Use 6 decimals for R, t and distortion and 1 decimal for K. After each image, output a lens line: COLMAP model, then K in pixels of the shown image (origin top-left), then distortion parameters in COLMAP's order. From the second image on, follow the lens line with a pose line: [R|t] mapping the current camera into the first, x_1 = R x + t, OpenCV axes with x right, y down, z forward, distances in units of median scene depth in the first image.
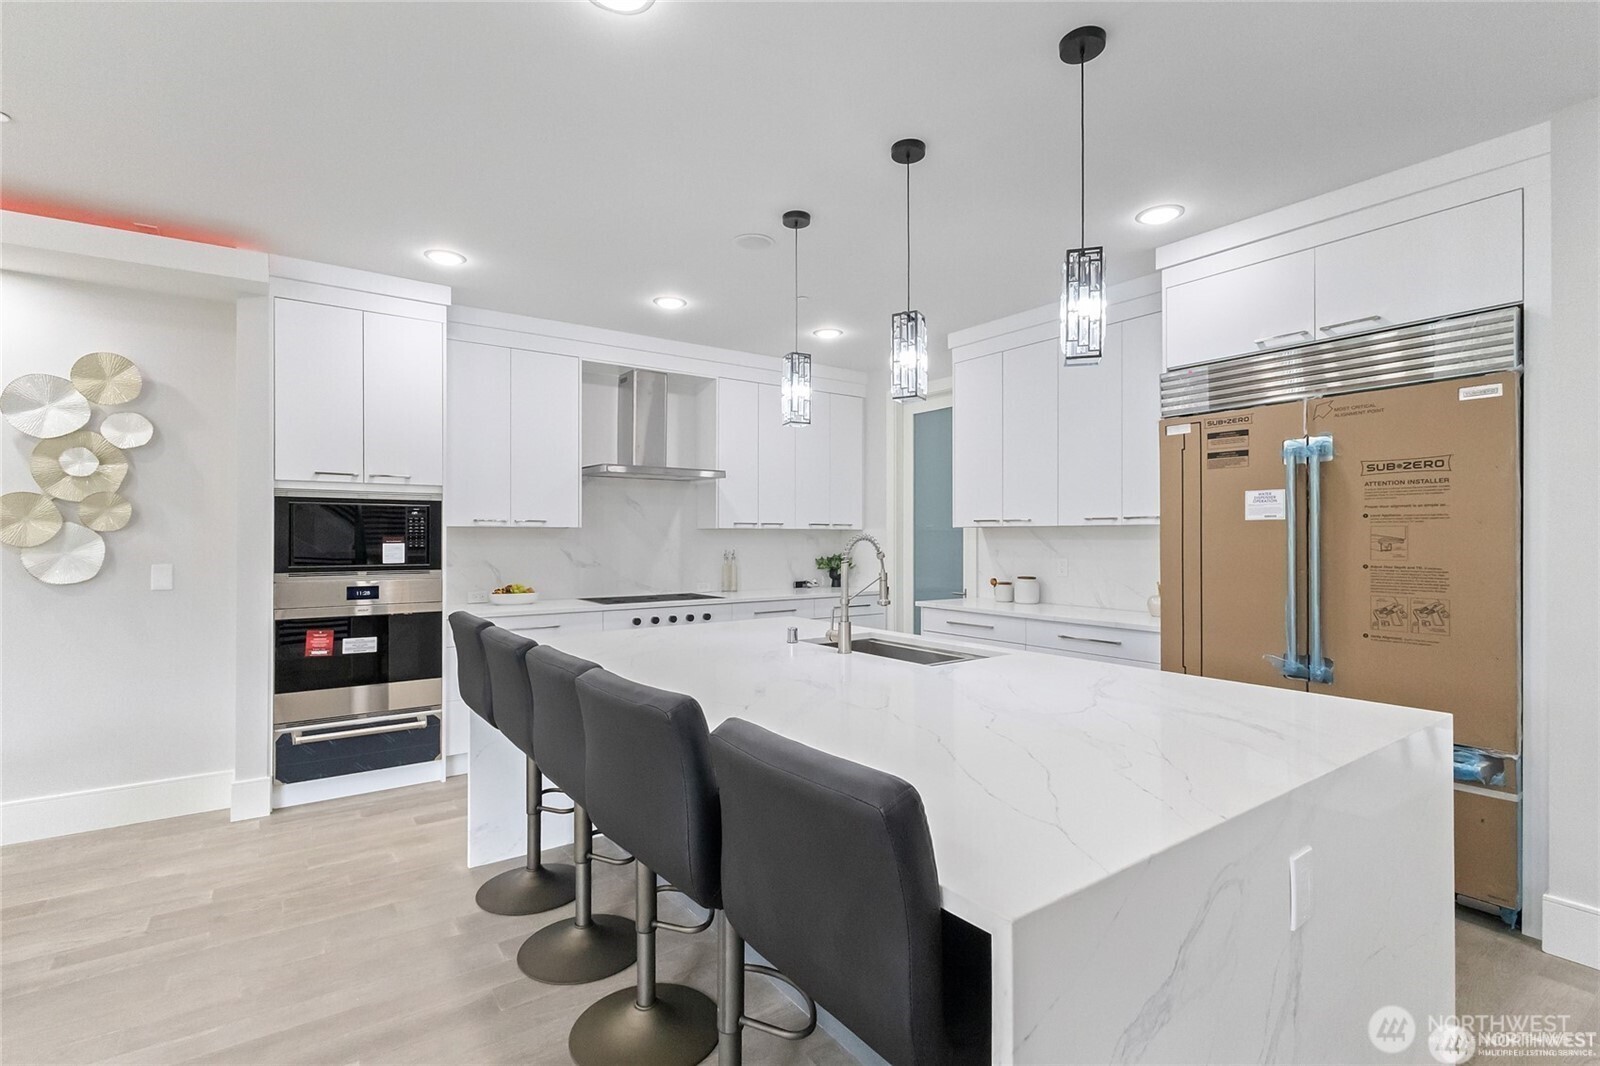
lens RADIAL K [[740.4, 0, 797.0], [0, 740.4, 537.1], [0, 0, 1]] dist [0.001350, 0.000361]
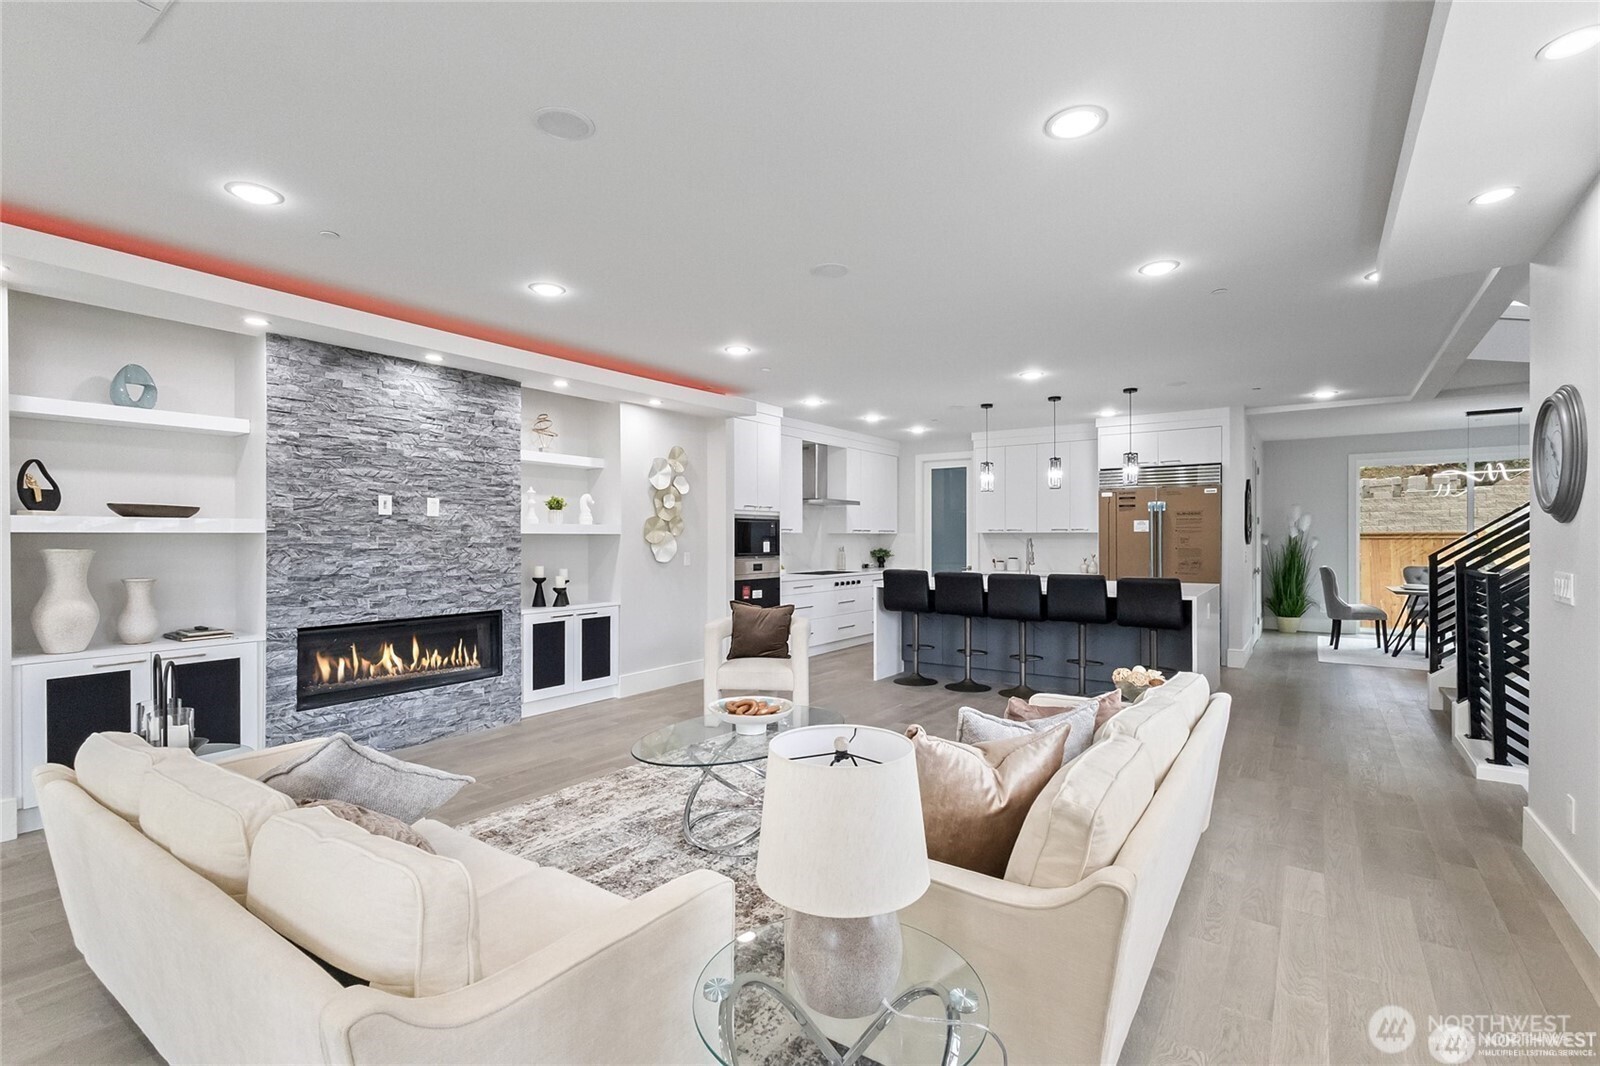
lens RADIAL K [[740.4, 0, 801.4], [0, 740.4, 535.3], [0, 0, 1]] dist [0.001350, 0.000361]
pose [[0.939412, 0.000321, 0.342789, -1.215718], [0.001068, 0.999992, -0.003863, -0.001053], [-0.342788, 0.003995, 0.939404, -0.919088]]
